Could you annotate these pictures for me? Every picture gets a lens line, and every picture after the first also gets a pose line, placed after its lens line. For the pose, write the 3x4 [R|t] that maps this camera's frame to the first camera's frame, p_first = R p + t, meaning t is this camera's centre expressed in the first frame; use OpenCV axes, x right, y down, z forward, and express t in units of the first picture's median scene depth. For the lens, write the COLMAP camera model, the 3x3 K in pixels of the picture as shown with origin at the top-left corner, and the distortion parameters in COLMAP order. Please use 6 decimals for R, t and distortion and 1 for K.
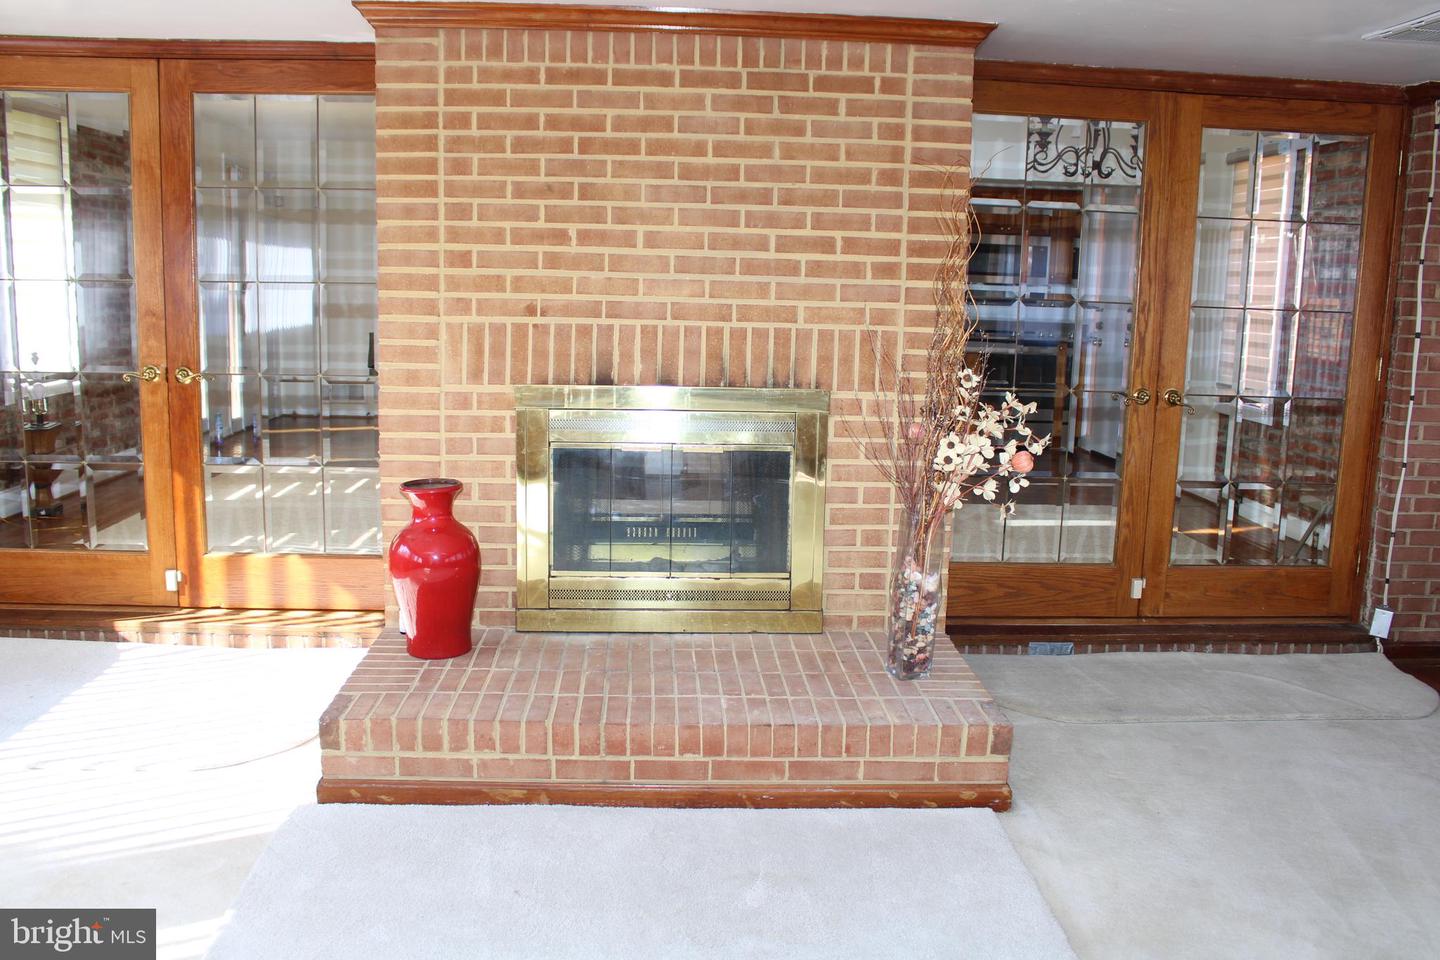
lens RADIAL K [[1189.9, 0, 720.0], [0, 1189.9, 480.0], [0, 0, 1]] dist [-0.159411, 0.128990]
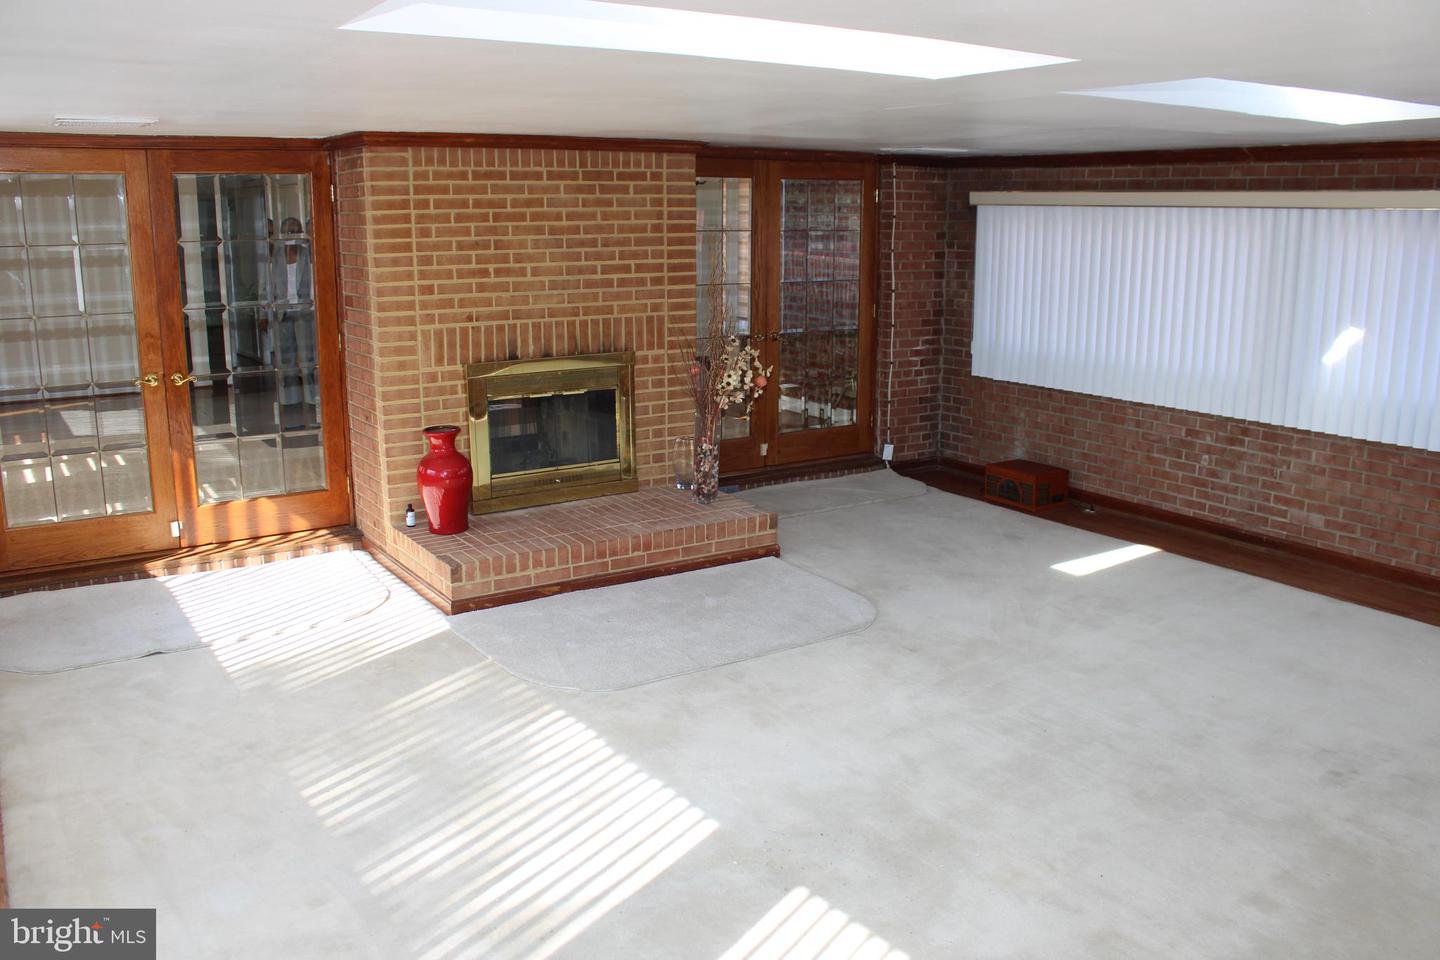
lens RADIAL K [[1189.9, 0, 720.0], [0, 1189.9, 480.0], [0, 0, 1]] dist [-0.159411, 0.128990]
pose [[0.864578, -0.134320, 0.484214, -0.688218], [0.102338, 0.990483, 0.092031, -0.036594], [-0.491968, -0.030015, 0.870096, -0.607044]]
